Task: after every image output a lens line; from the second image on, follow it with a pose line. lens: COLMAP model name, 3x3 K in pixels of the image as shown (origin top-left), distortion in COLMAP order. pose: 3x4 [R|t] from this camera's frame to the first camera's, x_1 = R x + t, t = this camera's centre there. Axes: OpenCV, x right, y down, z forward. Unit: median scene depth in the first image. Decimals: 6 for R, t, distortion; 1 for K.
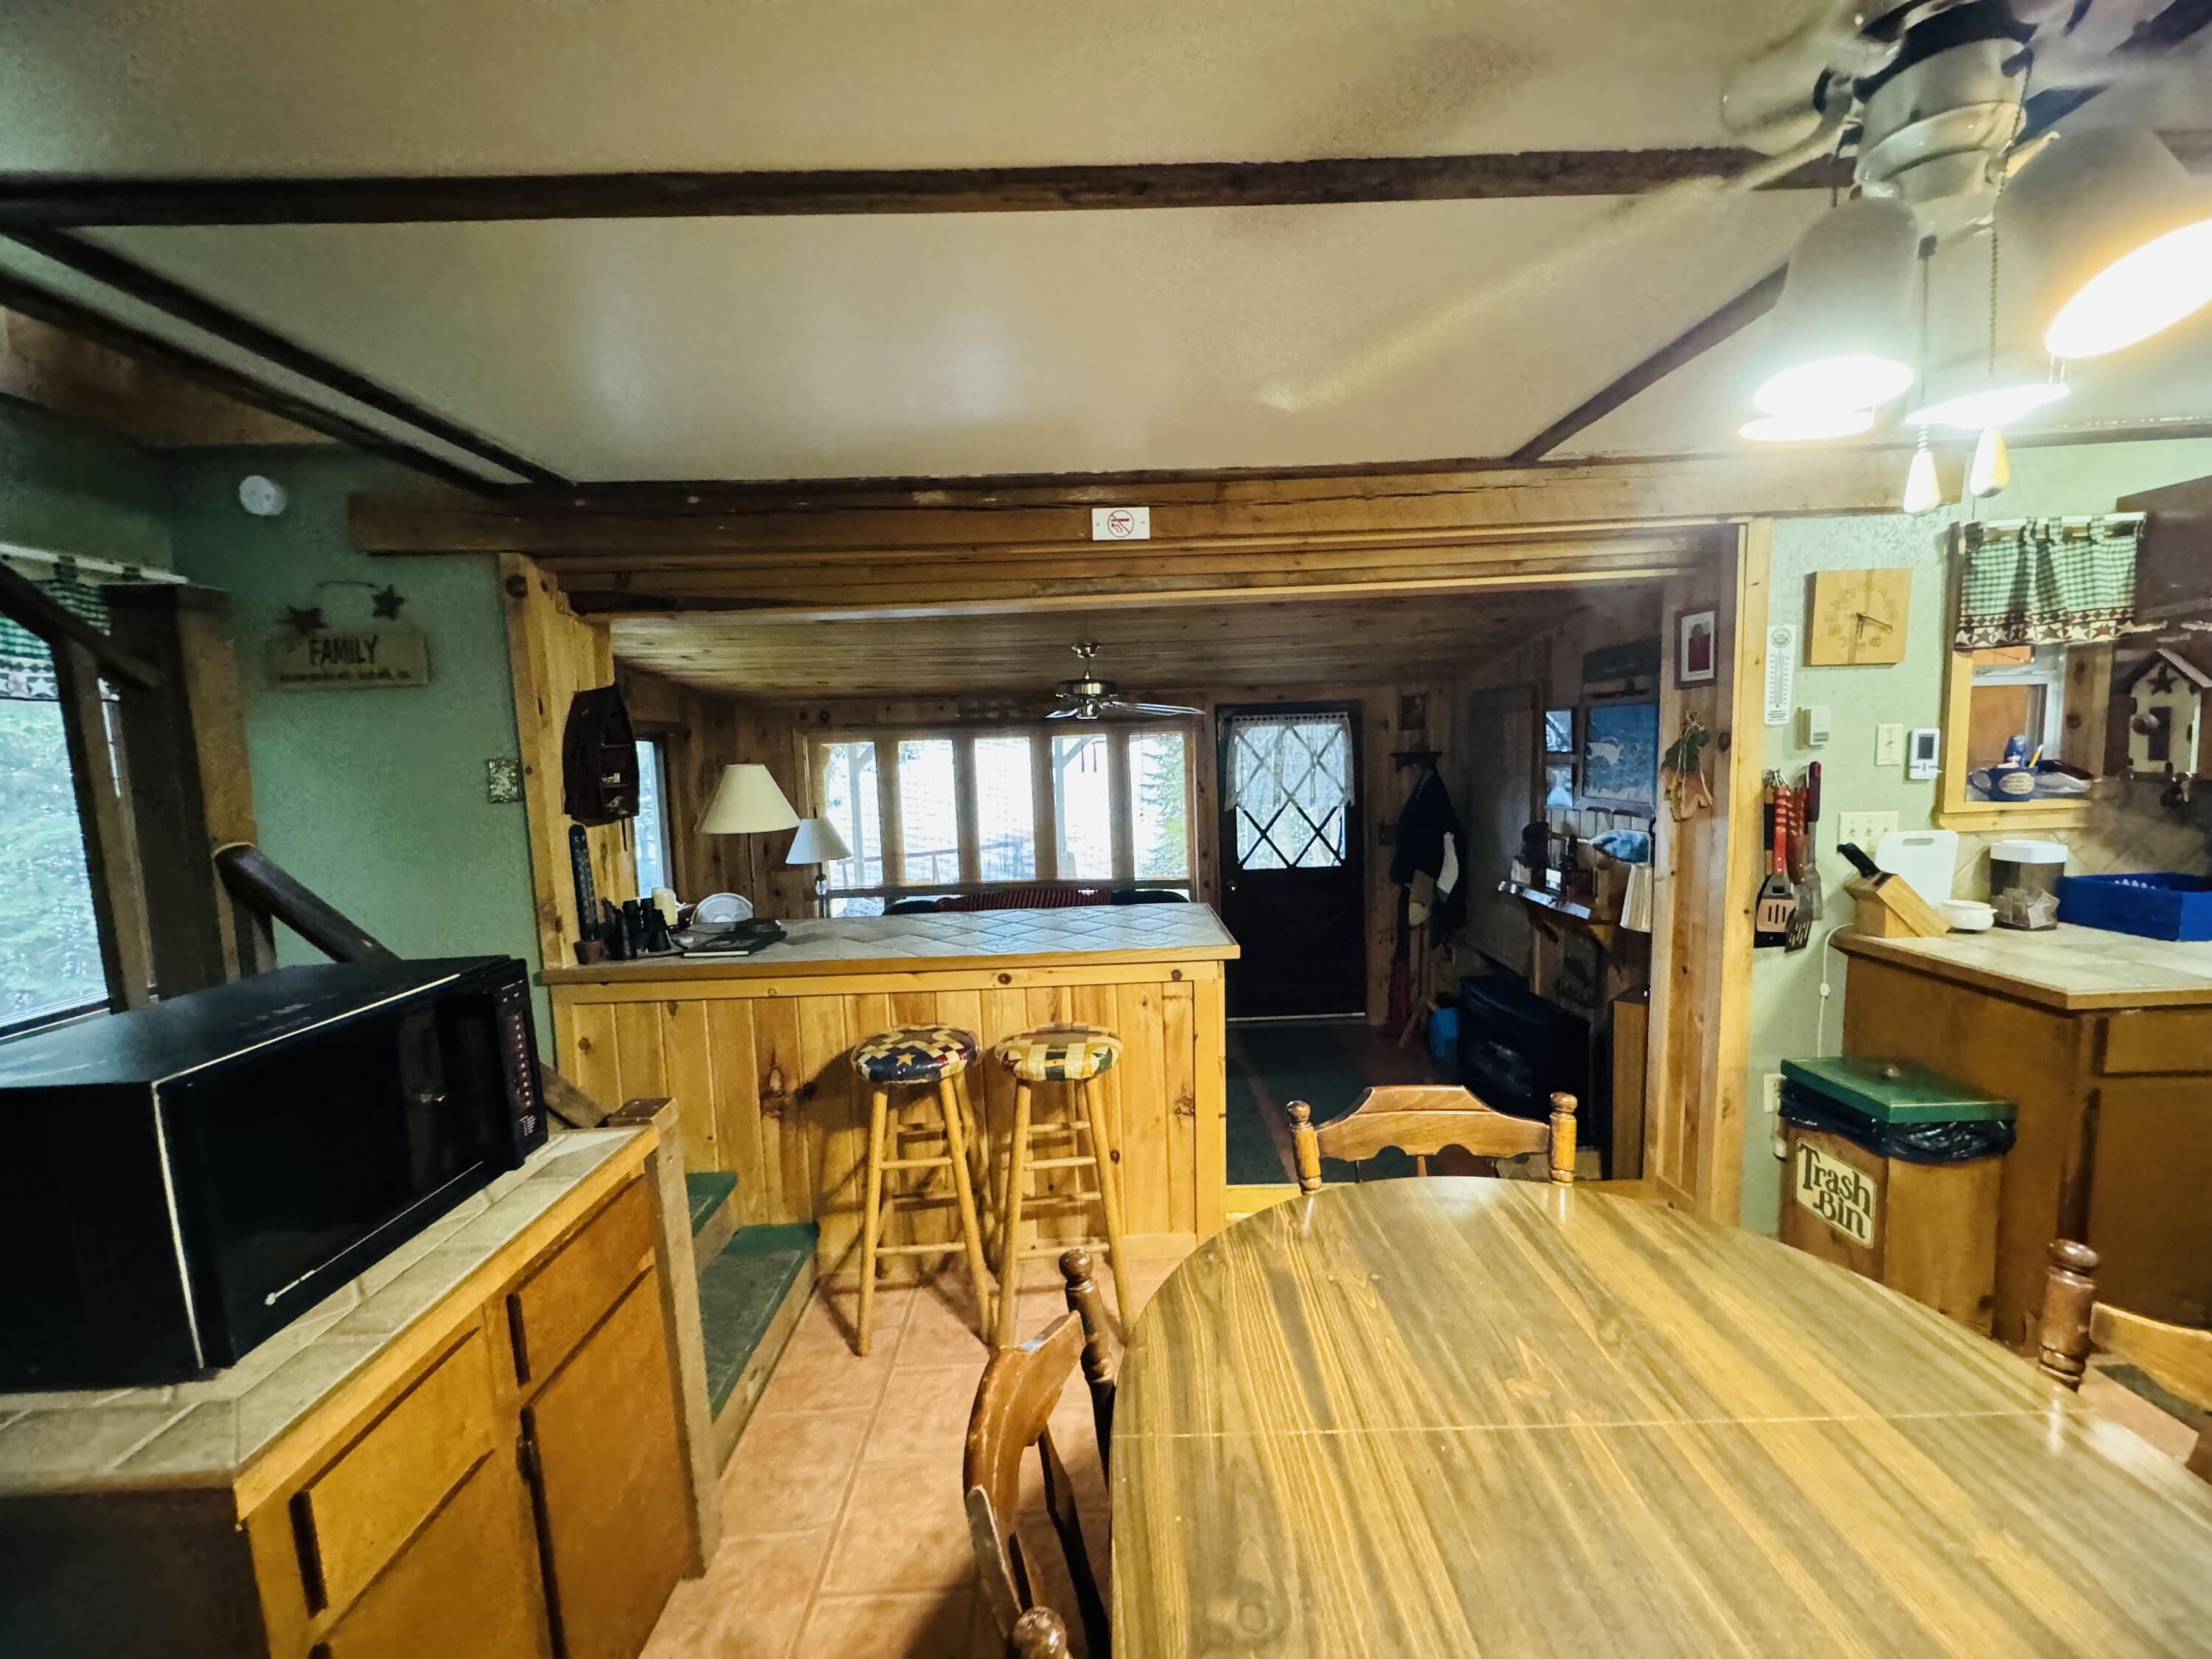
lens RADIAL K [[880.3, 0, 1112.4], [0, 880.3, 832.2], [0, 0, 1]] dist [-0.004343, -0.000648]
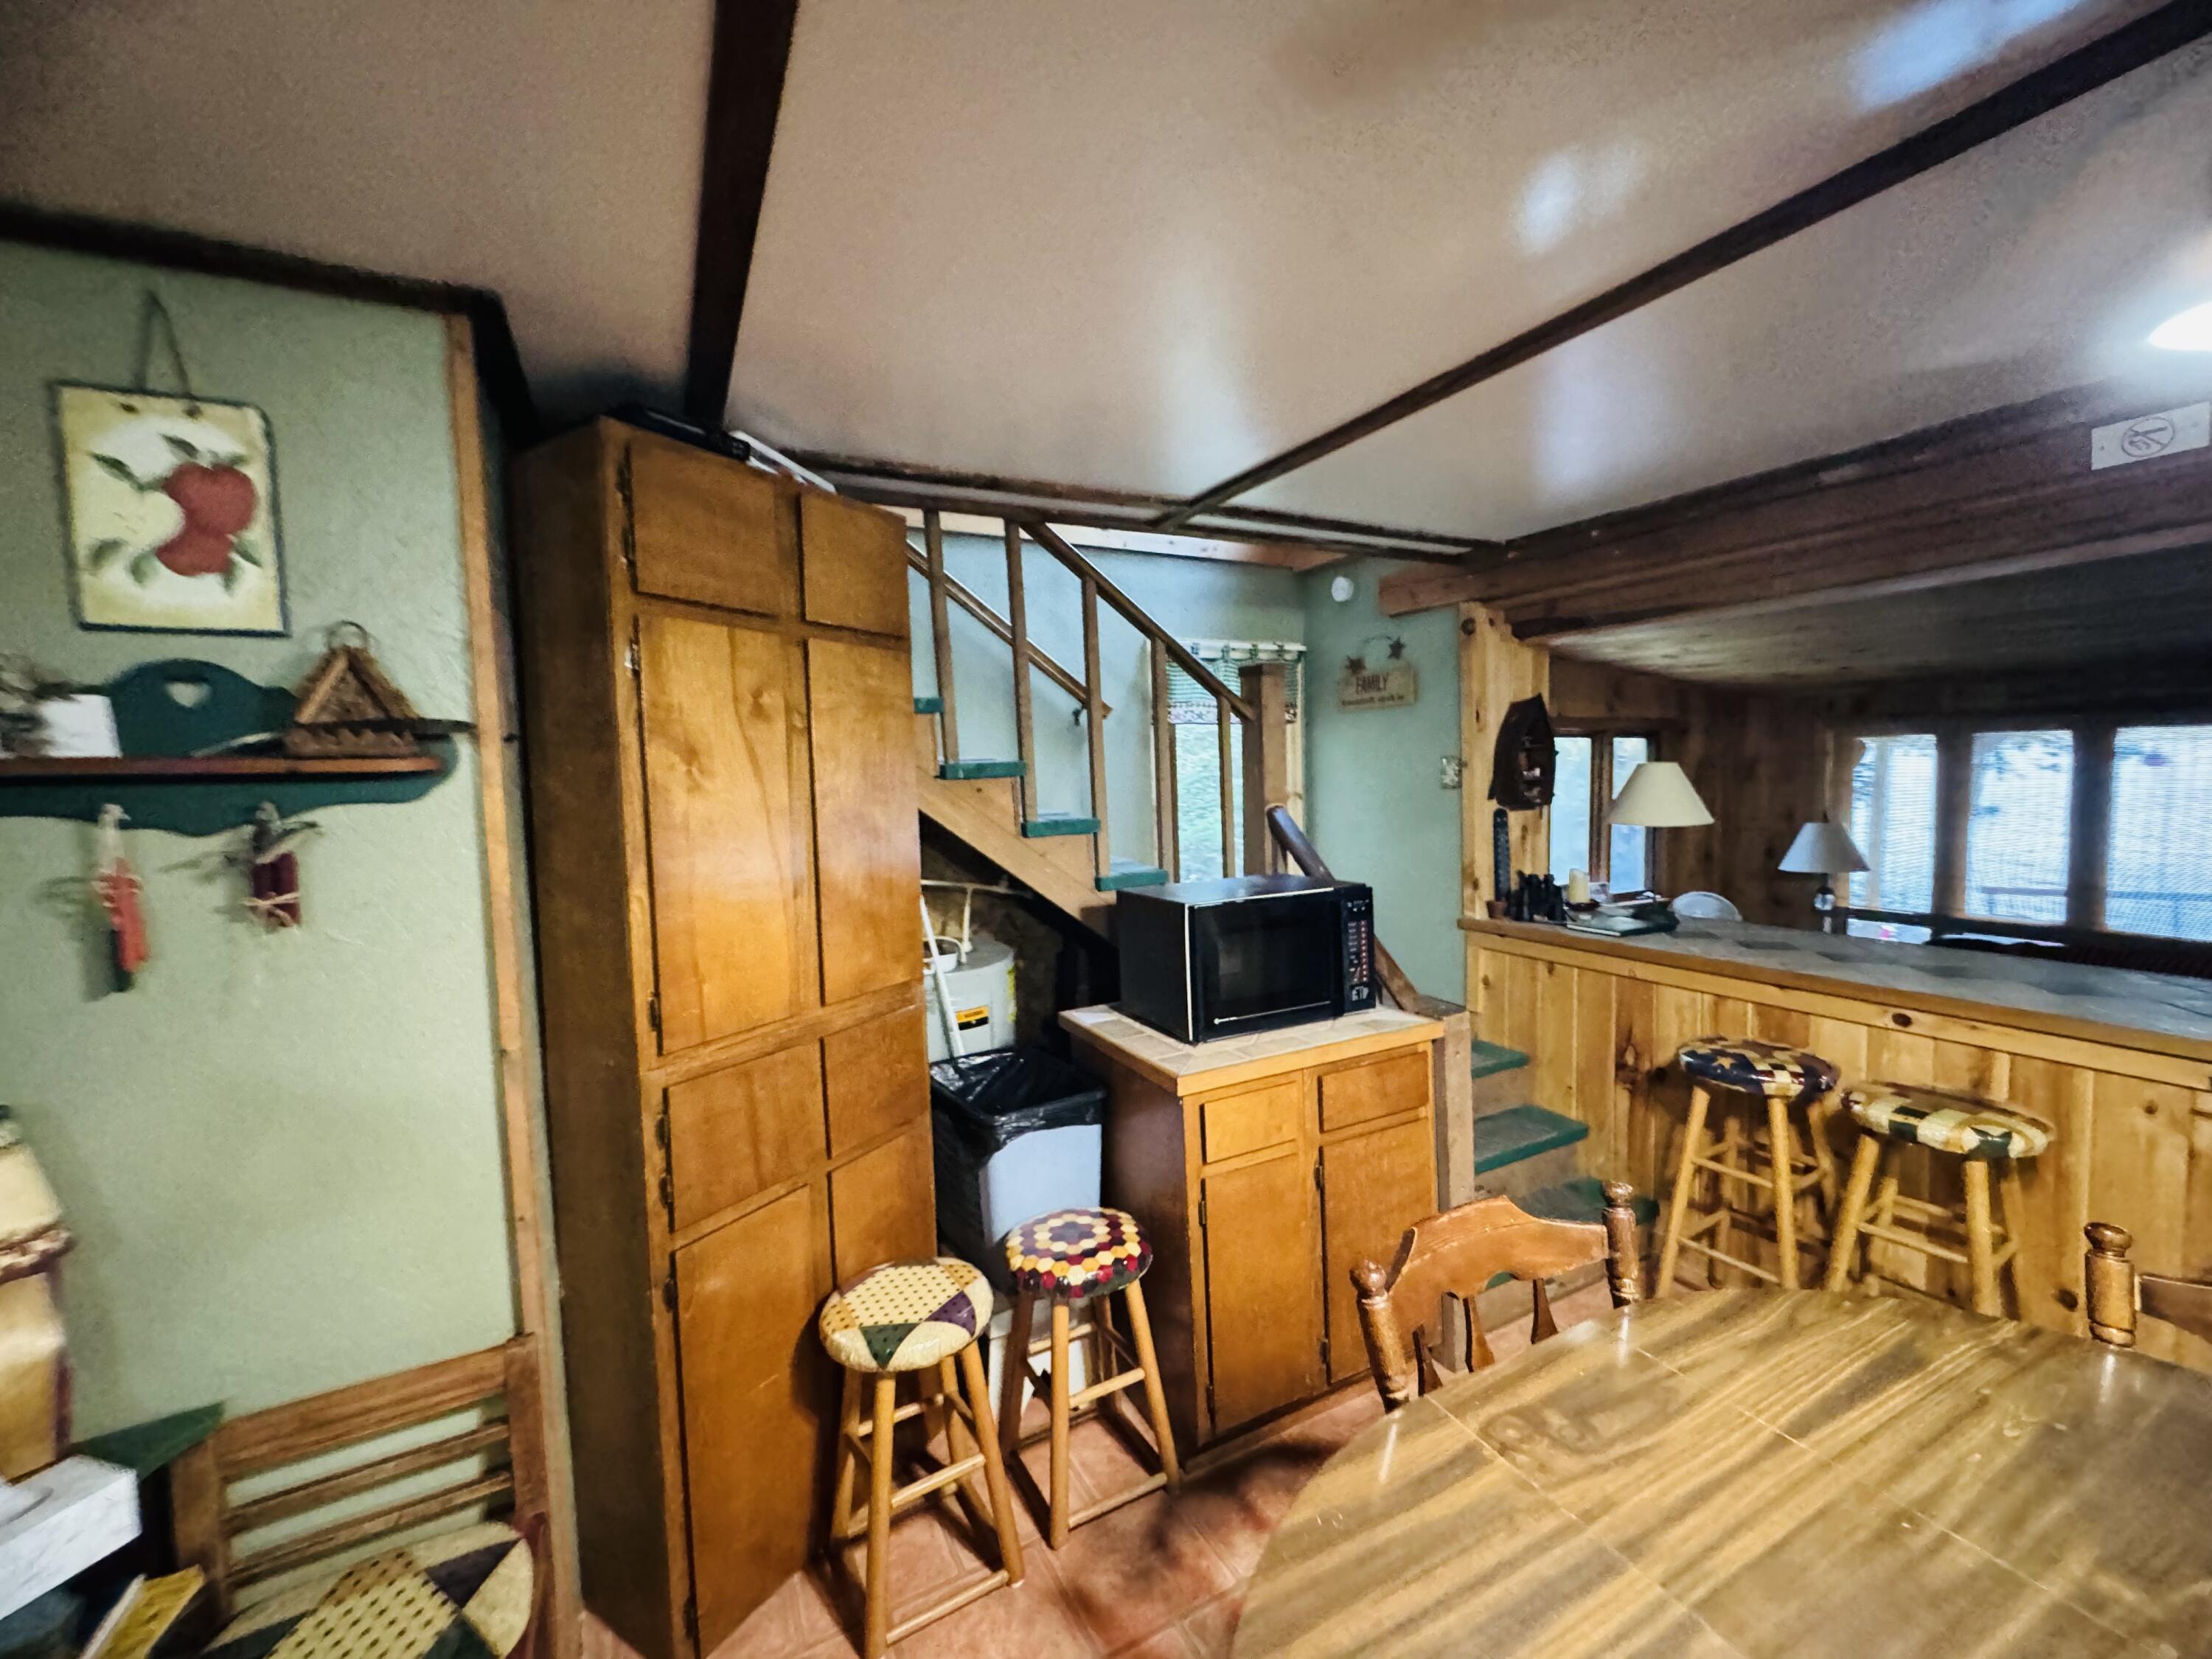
lens RADIAL K [[880.3, 0, 1112.4], [0, 880.3, 832.2], [0, 0, 1]] dist [-0.004343, -0.000648]
pose [[0.446999, 0.083153, -0.890661, 0.286176], [-0.075613, 0.995619, 0.055004, -0.002176], [0.891333, 0.042759, 0.451328, -0.067837]]
